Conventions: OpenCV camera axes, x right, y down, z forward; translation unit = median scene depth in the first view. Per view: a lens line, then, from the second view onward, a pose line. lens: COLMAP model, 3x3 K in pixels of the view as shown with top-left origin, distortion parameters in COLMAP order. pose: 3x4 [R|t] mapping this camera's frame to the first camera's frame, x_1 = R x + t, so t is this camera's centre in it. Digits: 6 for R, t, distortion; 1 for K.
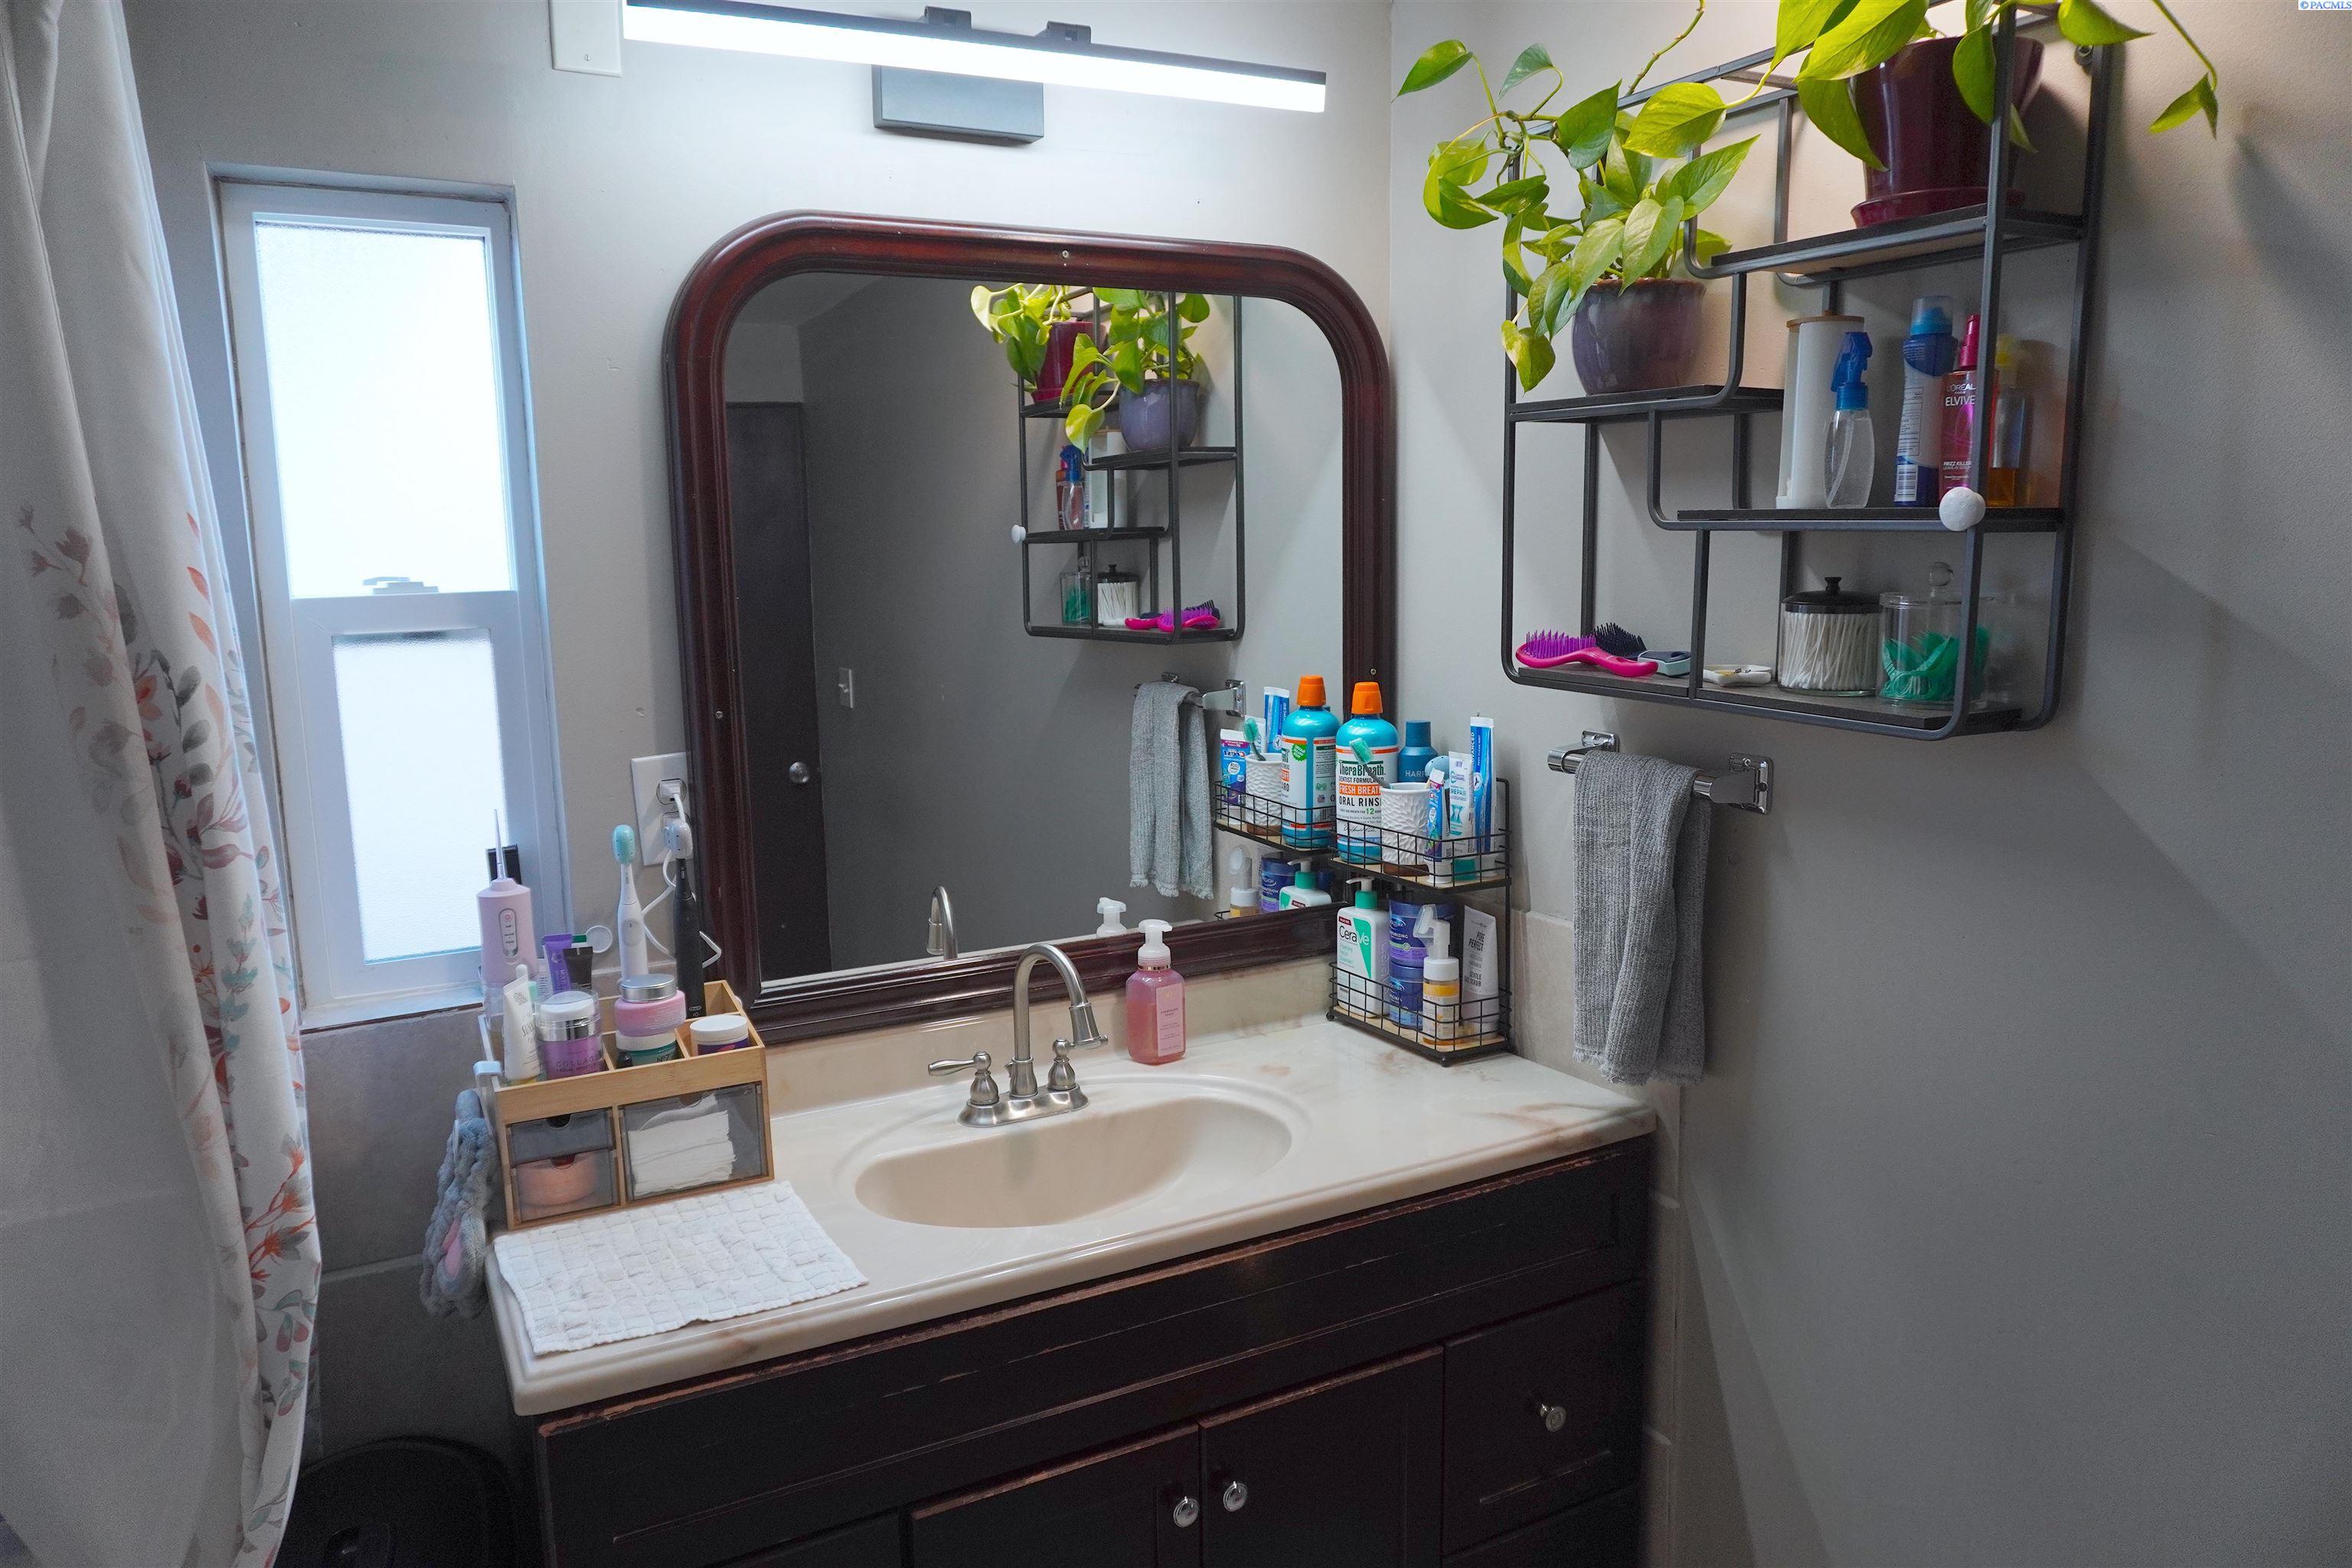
lens RADIAL K [[1573.8, 0, 1175.1], [0, 1573.8, 786.1], [0, 0, 1]] dist [-0.043378, 0.033592]
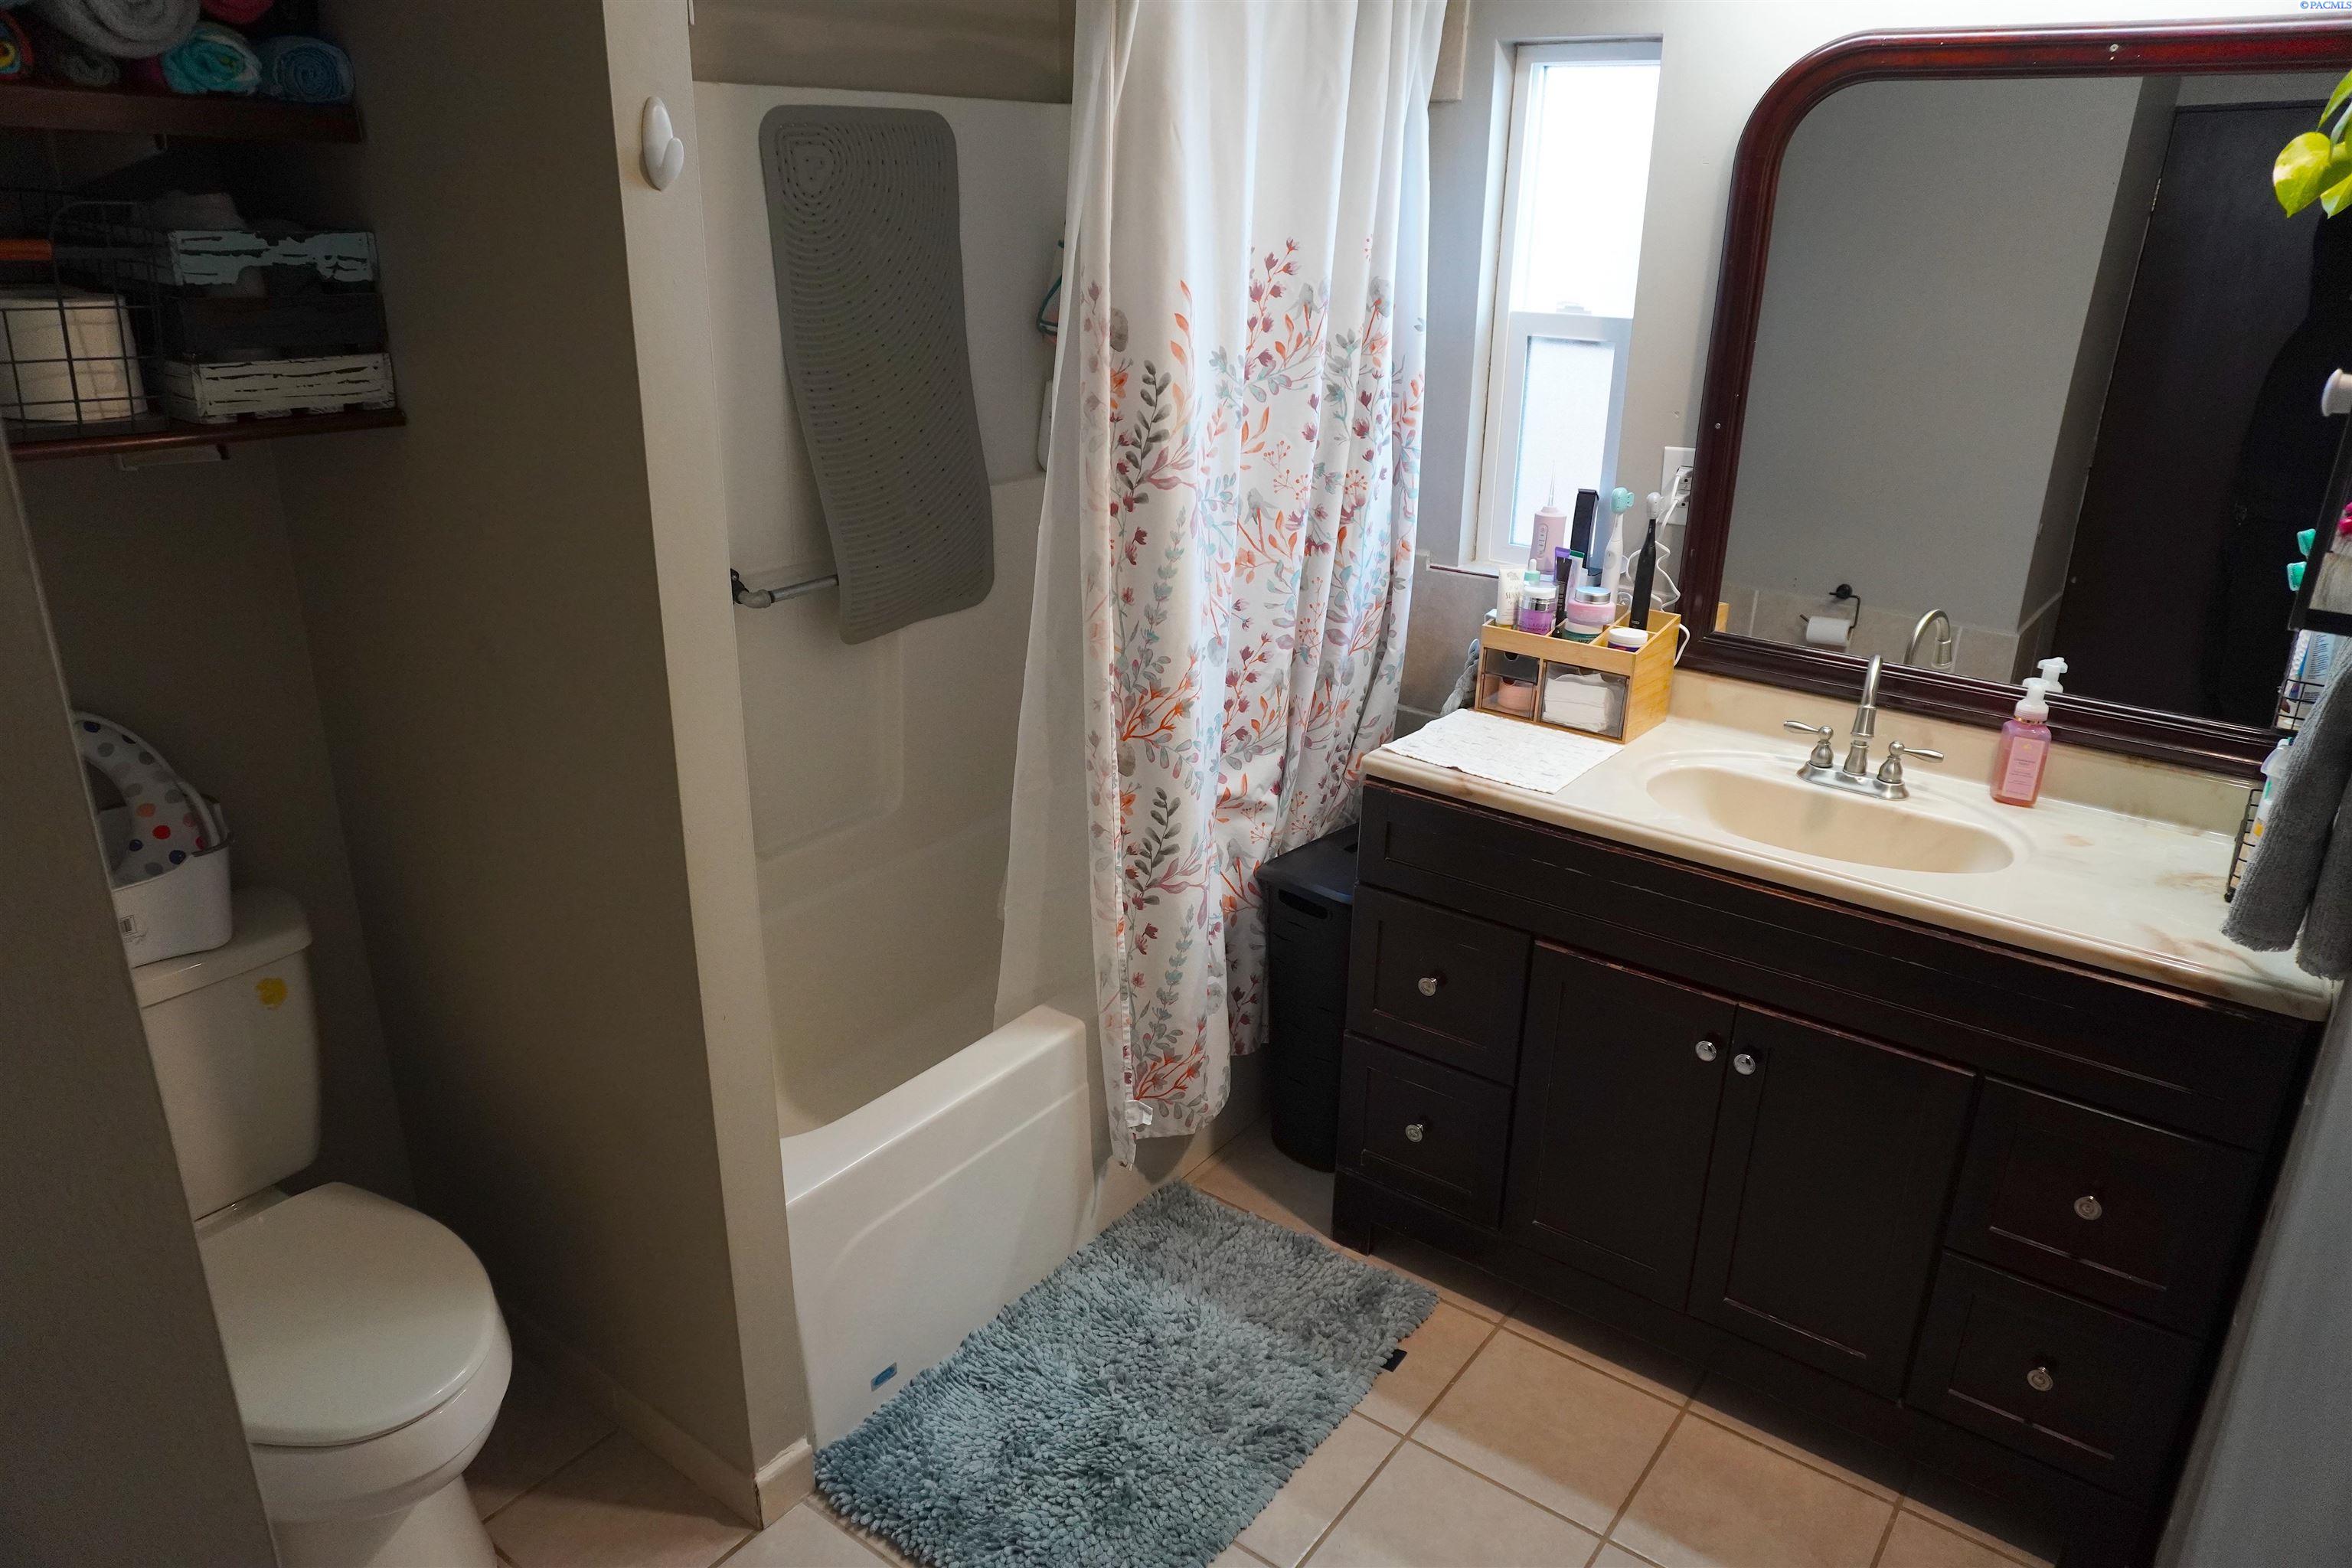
lens RADIAL K [[1573.8, 0, 1182.9], [0, 1573.8, 781.7], [0, 0, 1]] dist [-0.043378, 0.033592]
pose [[0.425831, 0.344493, -0.836656, 0.819347], [-0.171756, 0.938646, 0.299070, -0.087420], [0.888351, 0.016348, 0.458874, -0.048470]]
